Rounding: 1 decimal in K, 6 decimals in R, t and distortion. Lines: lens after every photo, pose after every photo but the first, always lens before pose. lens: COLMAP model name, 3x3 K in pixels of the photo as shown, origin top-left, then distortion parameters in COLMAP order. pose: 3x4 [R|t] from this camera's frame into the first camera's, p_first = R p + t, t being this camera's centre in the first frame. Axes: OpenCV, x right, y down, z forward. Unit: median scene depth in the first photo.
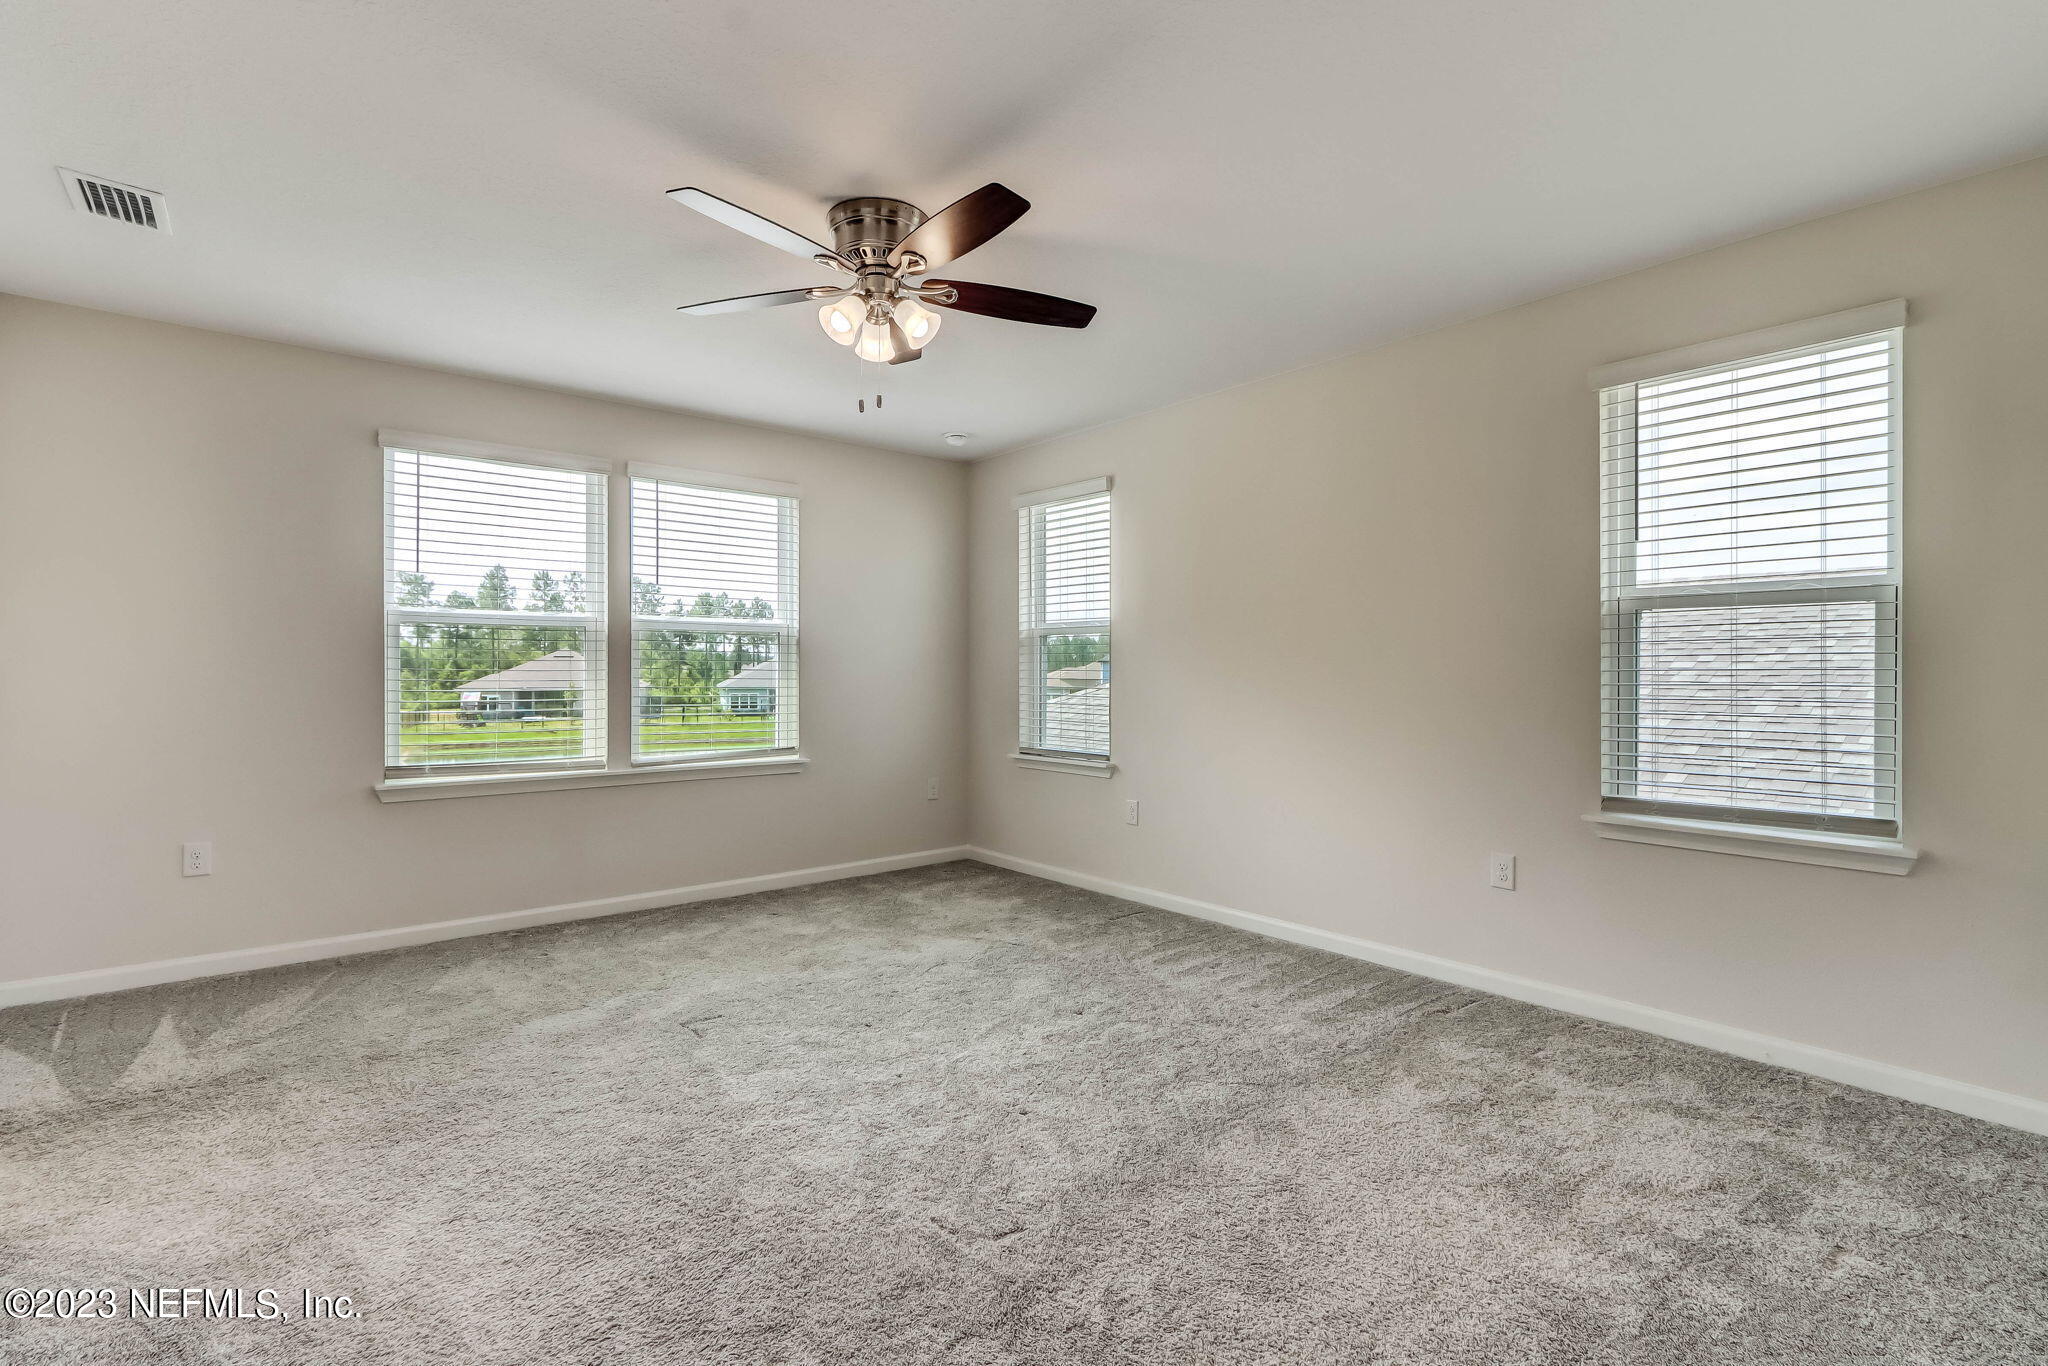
lens RADIAL K [[937.9, 0, 960.9], [0, 937.9, 680.7], [0, 0, 1]] dist [0.031544, 0.000162]
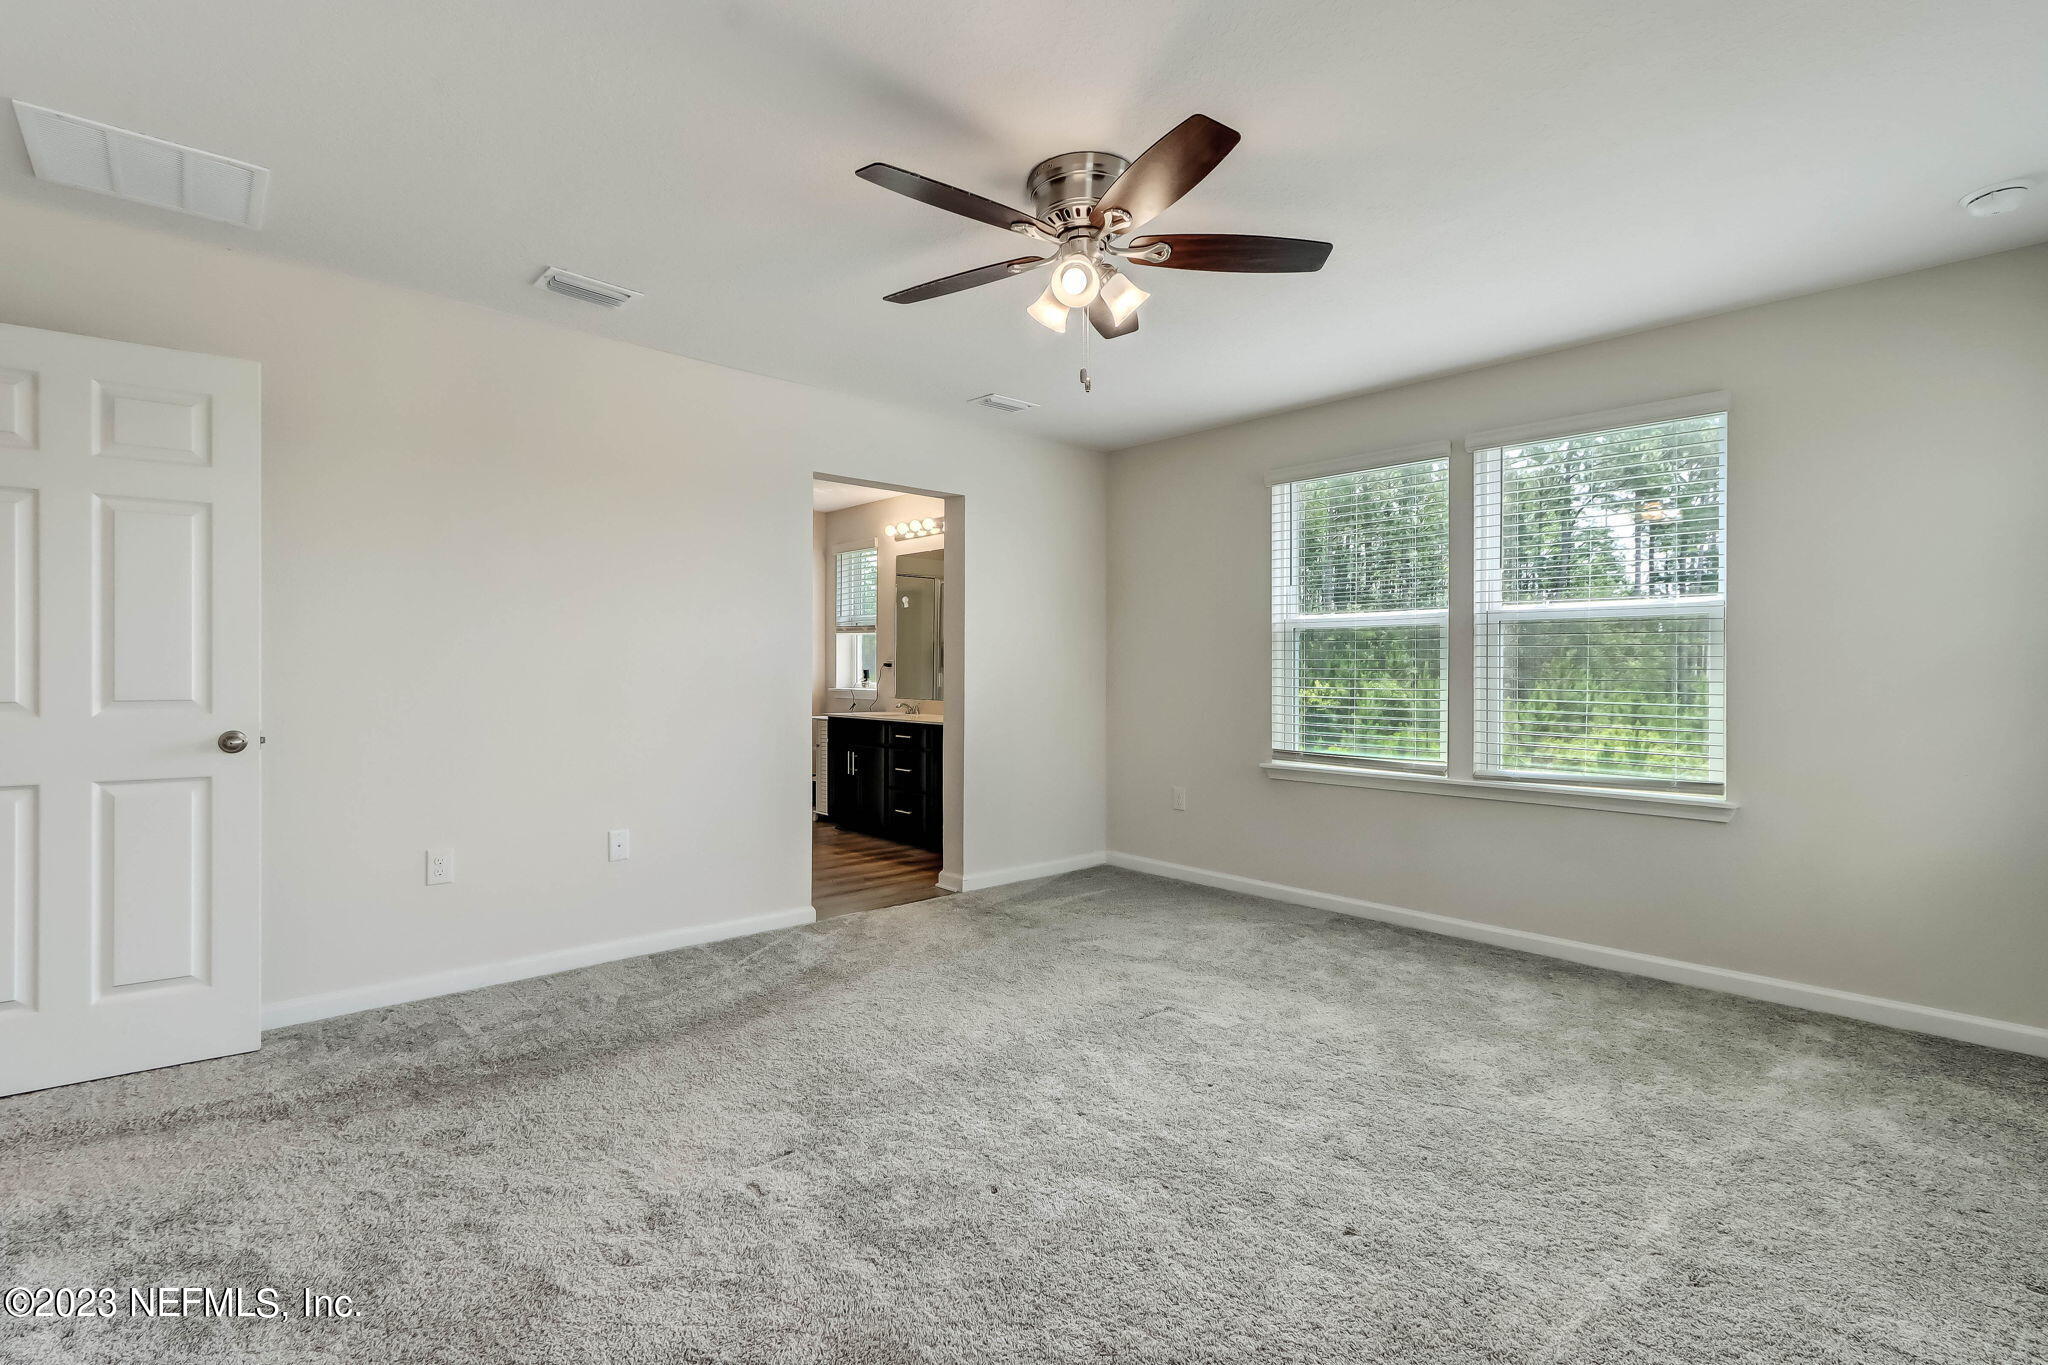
lens RADIAL K [[958.9, 0, 1018.6], [0, 958.9, 683.6], [0, 0, 1]] dist [0.006794, 0.000601]
pose [[0.090628, 0.020423, -0.995675, 0.557028], [-0.001279, 0.999791, 0.020391, -0.016842], [0.995884, -0.000575, 0.090636, 0.537272]]
